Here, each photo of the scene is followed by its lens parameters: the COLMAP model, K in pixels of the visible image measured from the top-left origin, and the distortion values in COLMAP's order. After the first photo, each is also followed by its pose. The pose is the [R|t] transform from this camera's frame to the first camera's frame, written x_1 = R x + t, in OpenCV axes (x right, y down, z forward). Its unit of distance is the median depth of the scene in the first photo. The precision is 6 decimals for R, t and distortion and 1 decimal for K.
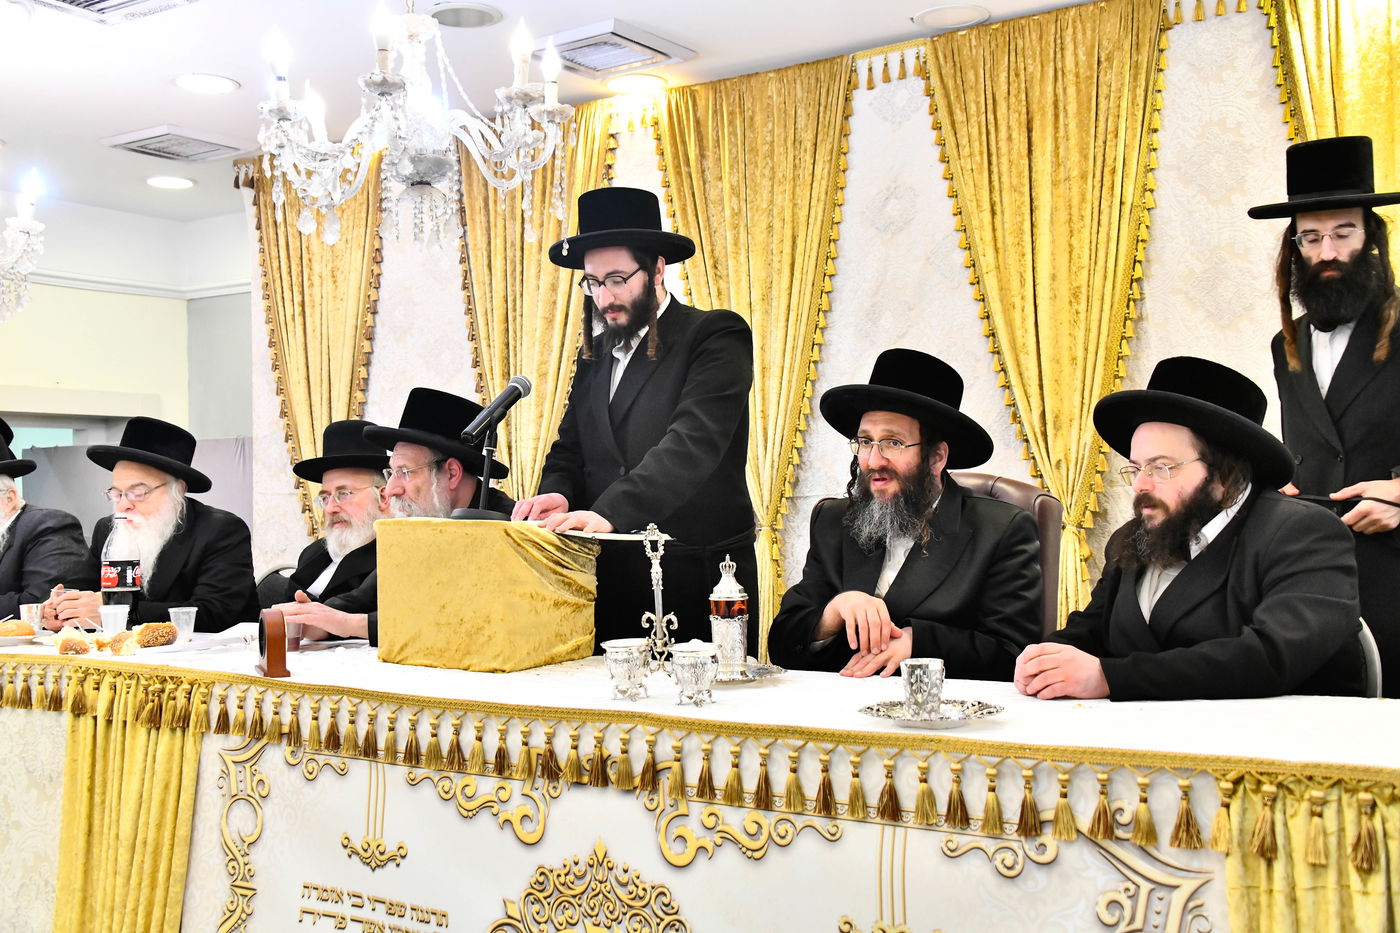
lens RADIAL K [[1458.0, 0, 690.5], [0, 1458.0, 469.6], [0, 0, 1]] dist [-0.005860, 0.121992]
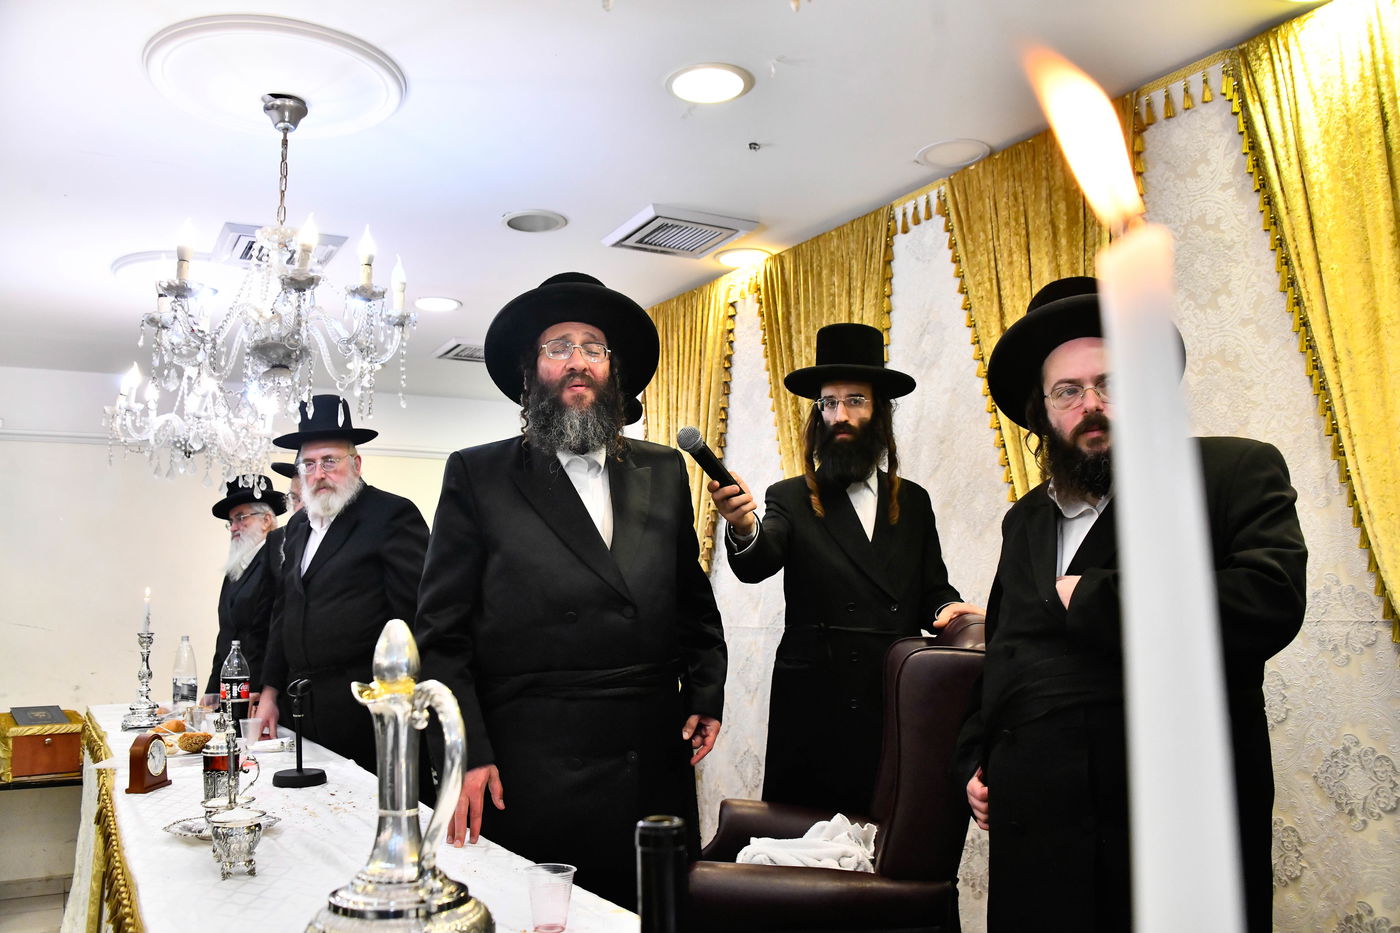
lens RADIAL K [[1106.8, 0, 704.0], [0, 1106.8, 484.2], [0, 0, 1]] dist [-0.144854, 0.066686]
pose [[0.905268, -0.053051, -0.421517, 0.356651], [0.023154, 0.996859, -0.075736, -0.031881], [0.424211, 0.058802, 0.903652, 0.285127]]
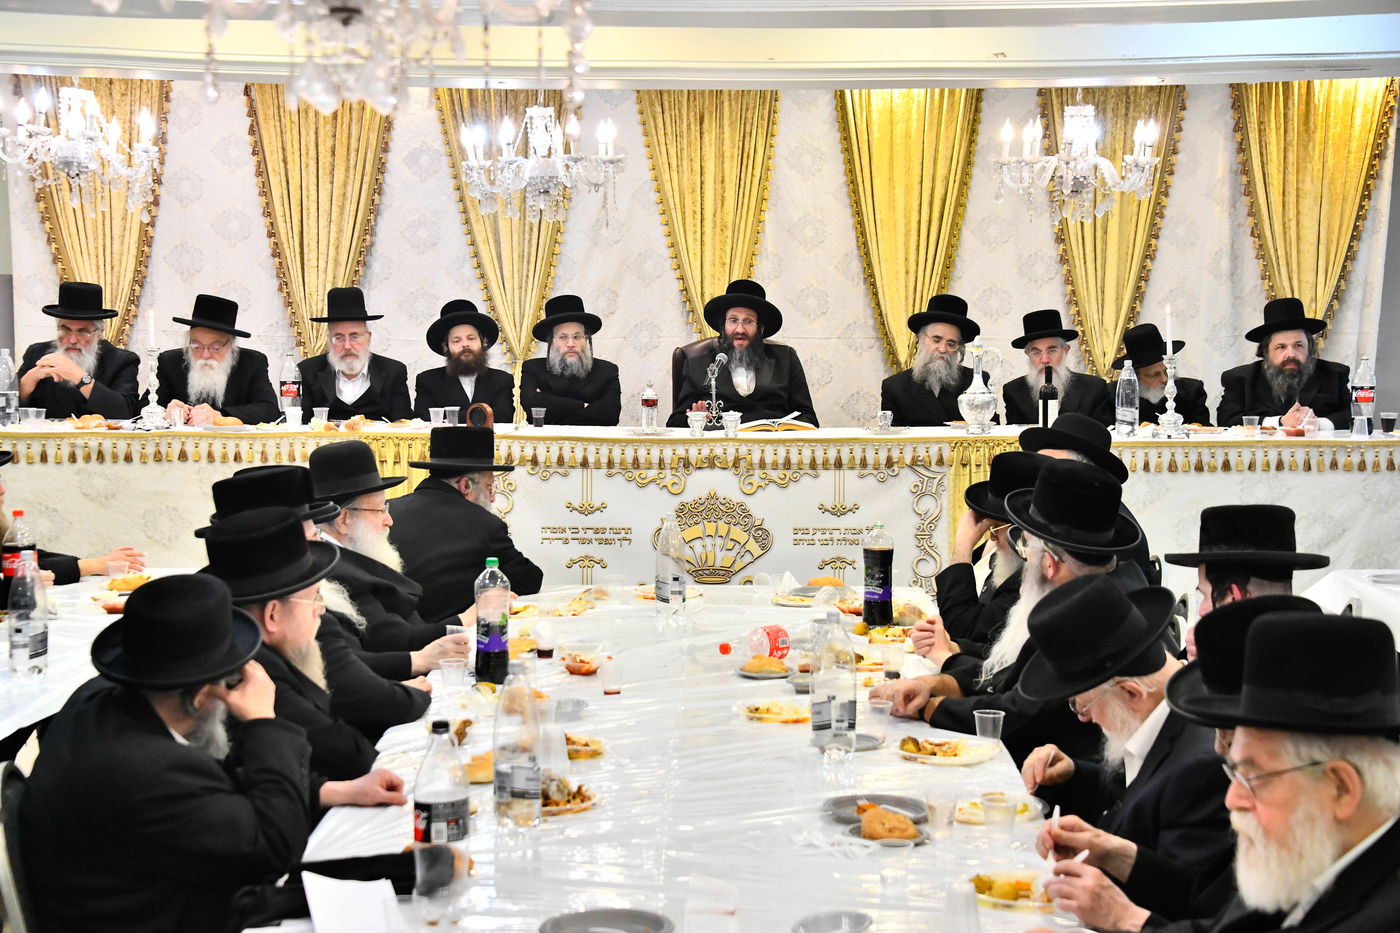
lens RADIAL K [[2370.0, 0, 705.0], [0, 2370.0, 490.8], [0, 0, 1]] dist [0.389680, 0.057496]
pose [[0.841035, -0.027903, 0.540261, -1.350475], [-0.027315, 0.995205, 0.093921, -0.076536], [-0.540291, -0.093748, 0.836240, -1.436507]]
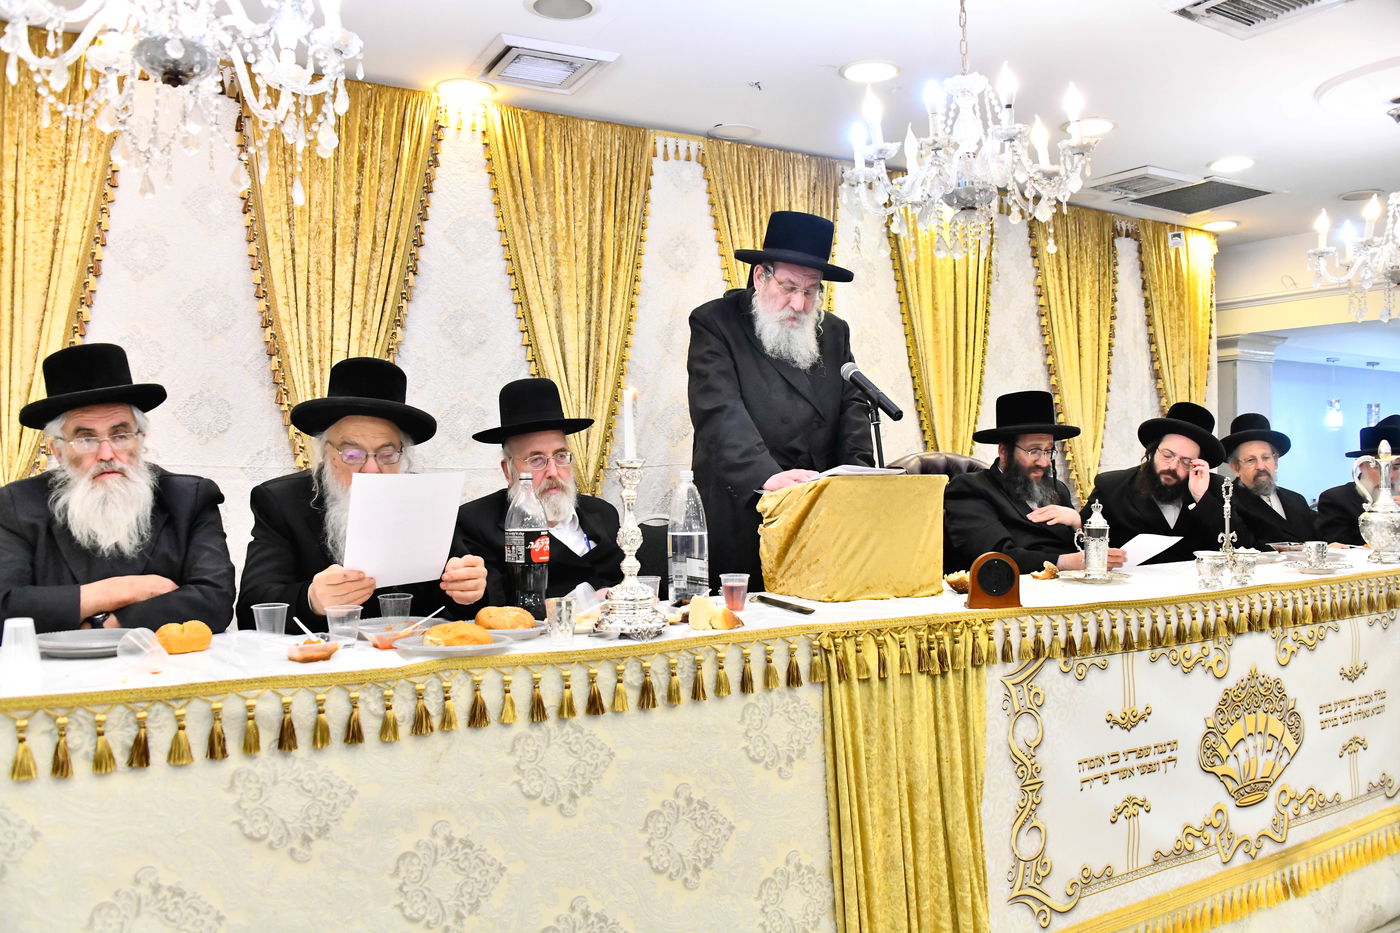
lens RADIAL K [[1106.8, 0, 704.0], [0, 1106.8, 484.2], [0, 0, 1]] dist [-0.144854, 0.066686]
pose [[0.449668, 0.003191, 0.893190, -0.848989], [-0.016524, 0.999852, 0.004747, 0.029985], [-0.893043, -0.016893, 0.449654, 0.593906]]
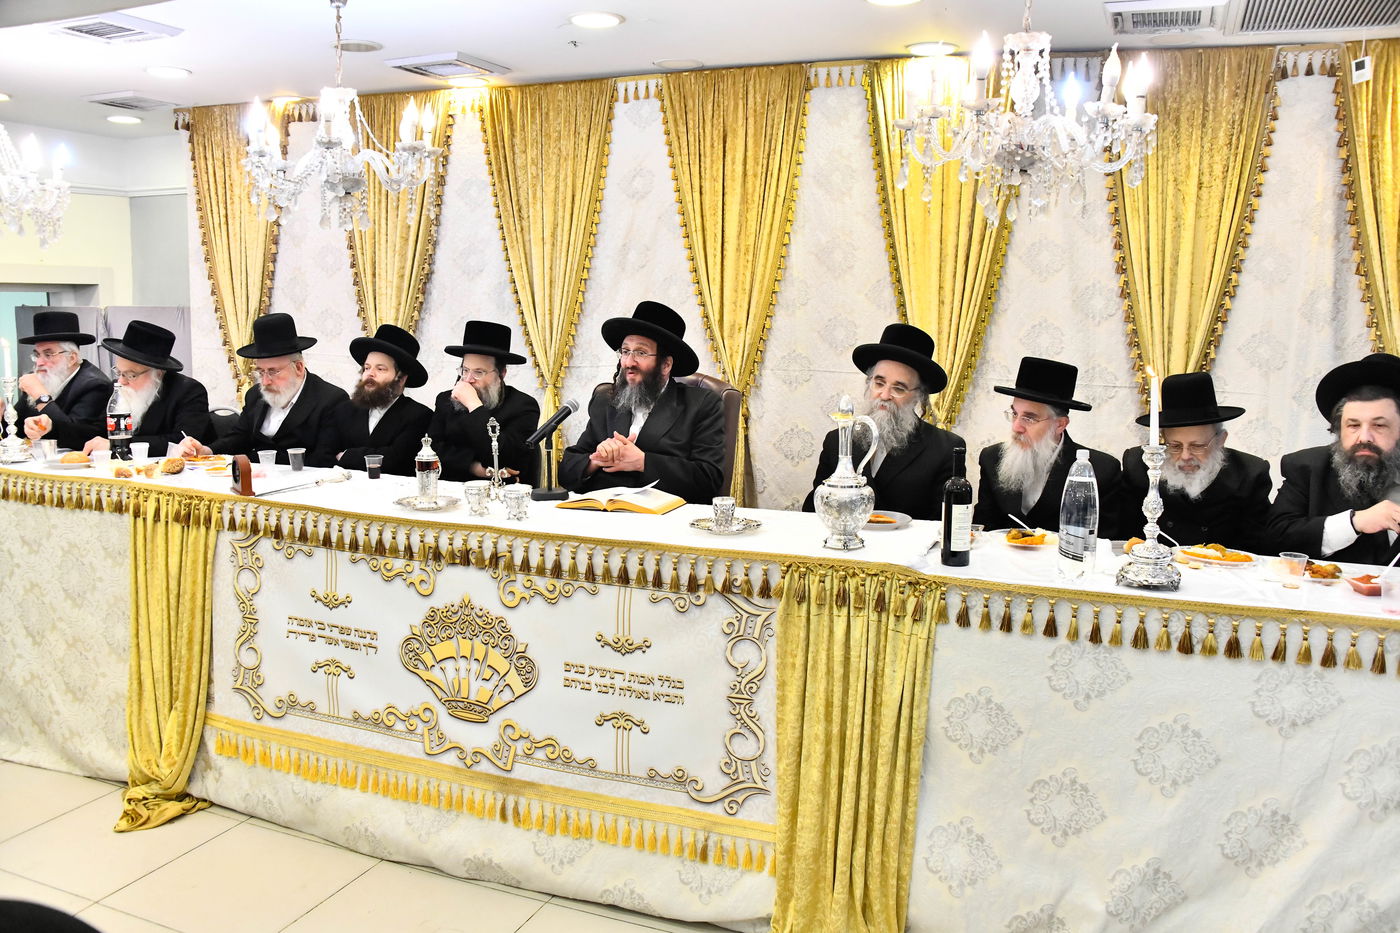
lens RADIAL K [[1106.8, 0, 704.0], [0, 1106.8, 484.2], [0, 0, 1]] dist [-0.144854, 0.066686]
pose [[0.979767, 0.002469, 0.200127, -0.026431], [-0.037157, 0.984785, 0.169758, -0.073243], [-0.196663, -0.173760, 0.964951, -0.210754]]
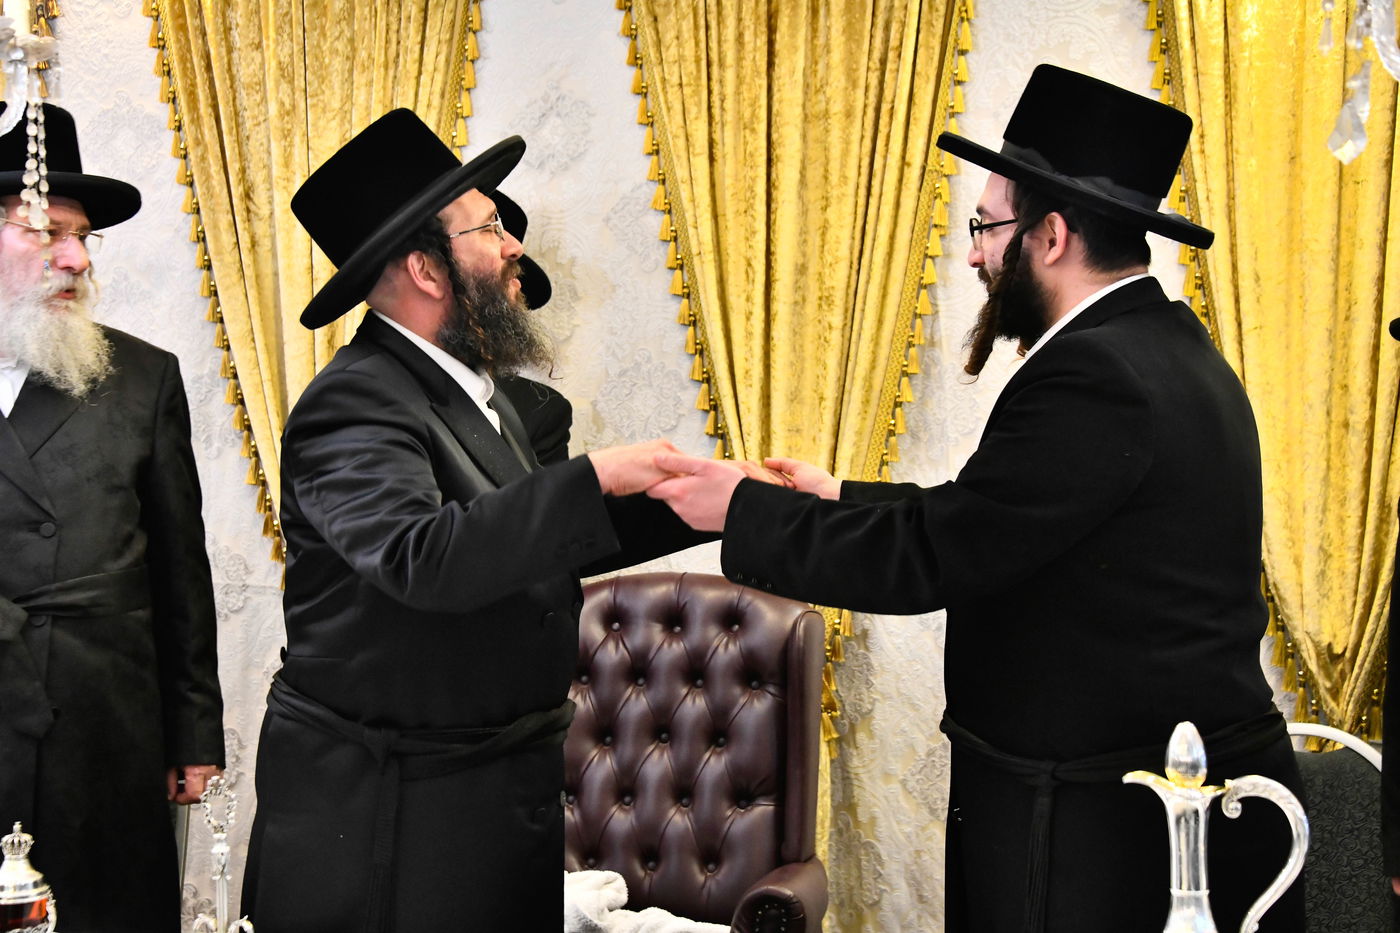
lens RADIAL K [[2545.2, 0, 705.7], [0, 2545.2, 490.9], [0, 0, 1]] dist [0.424293, 0.358153]
pose [[0.973395, 0.017829, 0.228438, -0.050464], [-0.030149, 0.998266, 0.050555, -0.095489], [-0.227140, -0.056097, 0.972245, -0.097073]]
